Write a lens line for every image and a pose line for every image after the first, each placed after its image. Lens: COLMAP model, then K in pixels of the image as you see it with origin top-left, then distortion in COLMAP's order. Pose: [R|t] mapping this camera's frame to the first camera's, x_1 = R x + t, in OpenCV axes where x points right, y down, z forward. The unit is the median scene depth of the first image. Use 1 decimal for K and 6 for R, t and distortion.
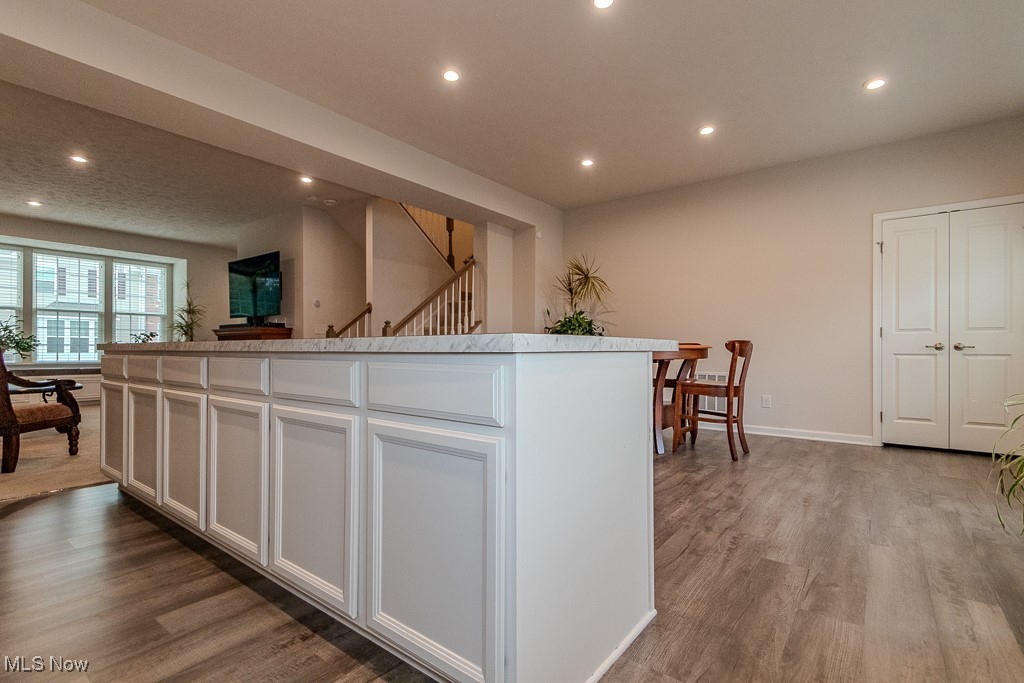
lens RADIAL K [[477.2, 0, 524.7], [0, 477.2, 357.9], [0, 0, 1]] dist [0.012327, -0.006239]
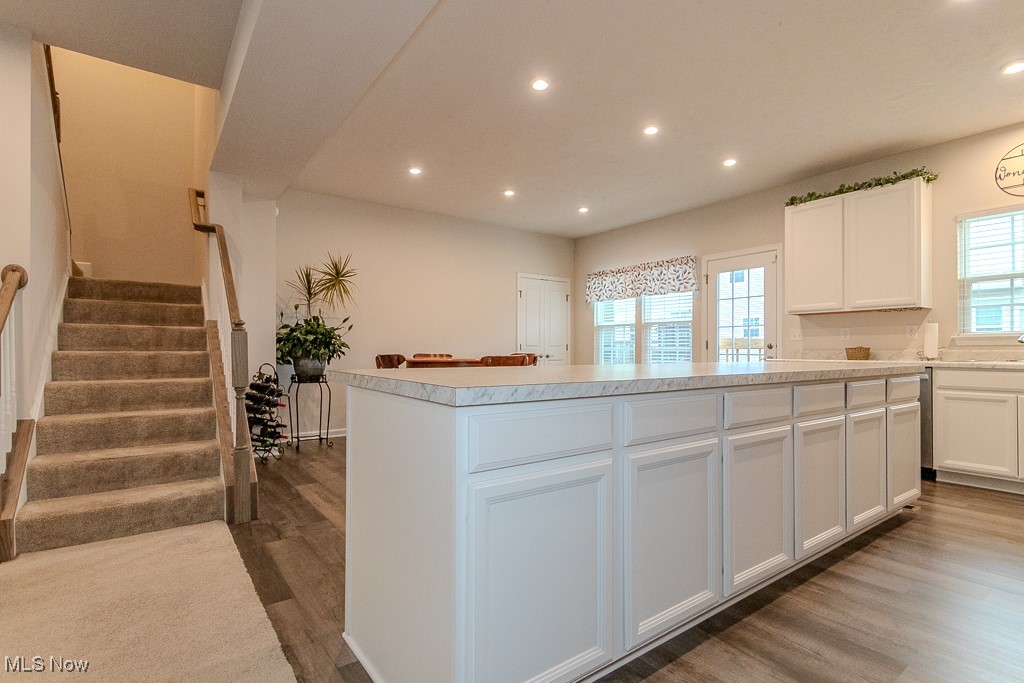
lens RADIAL K [[477.2, 0, 510.9], [0, 477.2, 353.4], [0, 0, 1]] dist [0.012327, -0.006239]
pose [[0.298758, -0.013915, 0.954228, -0.800089], [0.009535, 0.999887, 0.011595, -0.050053], [-0.954281, 0.005635, 0.298857, 0.552096]]
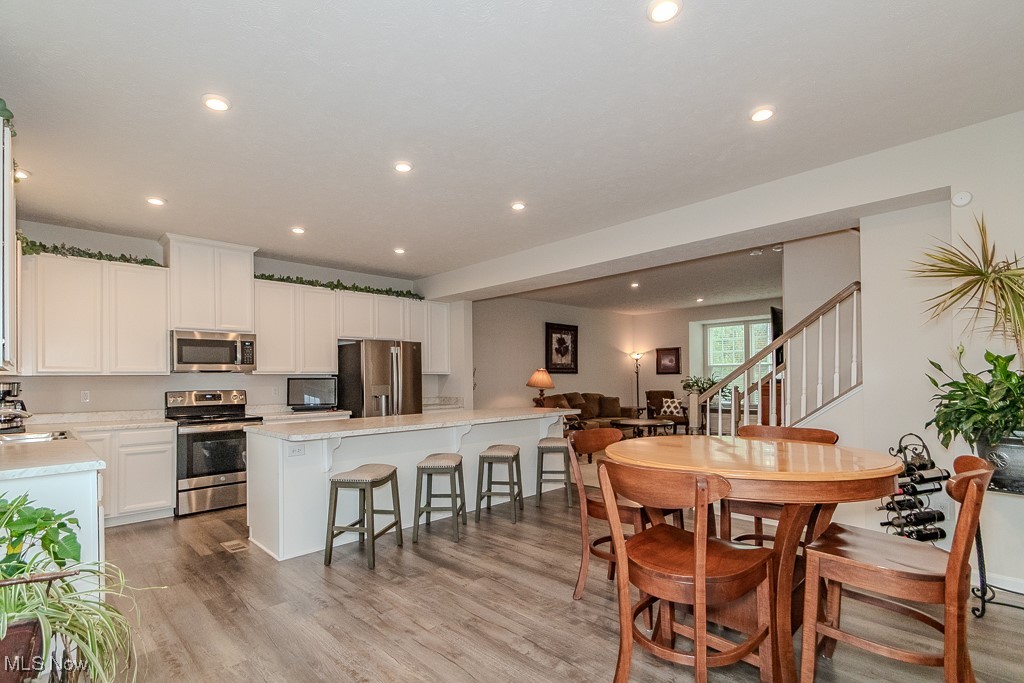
lens RADIAL K [[477.2, 0, 496.4], [0, 477.2, 376.8], [0, 0, 1]] dist [0.012327, -0.006239]
pose [[-0.171076, -0.006611, -0.985236, 0.808615], [0.004908, 0.999959, -0.007562, -0.103302], [0.985246, -0.006129, -0.171036, 0.838614]]
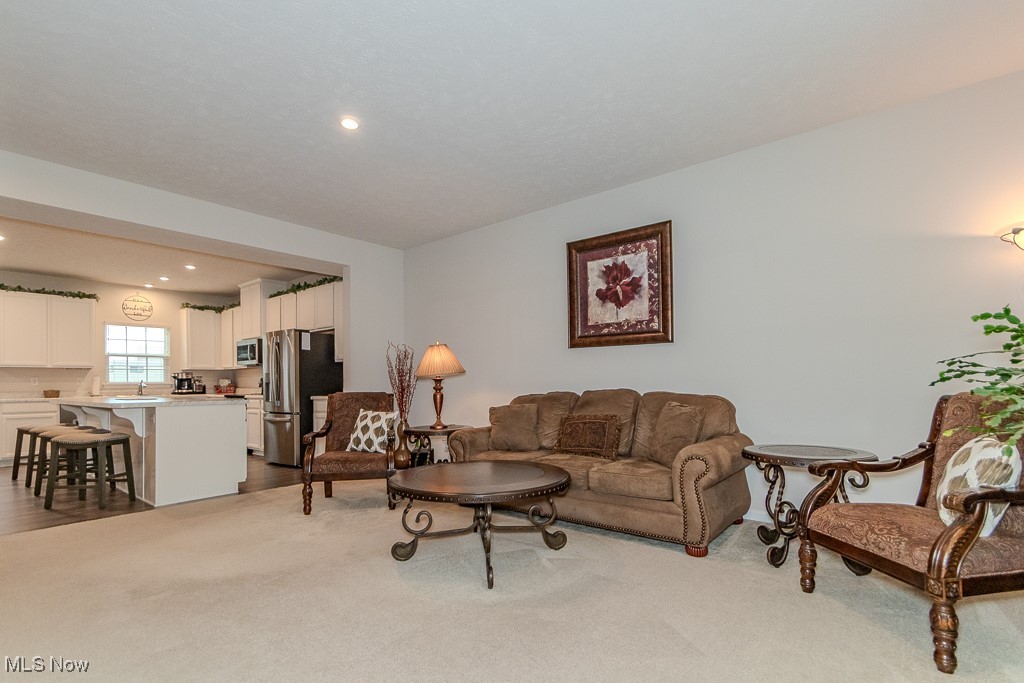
lens RADIAL K [[483.6, 0, 515.7], [0, 483.6, 380.2], [0, 0, 1]] dist [0.000011, -0.000591]
pose [[-0.999342, 0.008011, 0.035389, -1.255982], [0.008053, 0.999967, 0.001038, -0.066032], [-0.035379, 0.001323, -0.999373, 1.748199]]
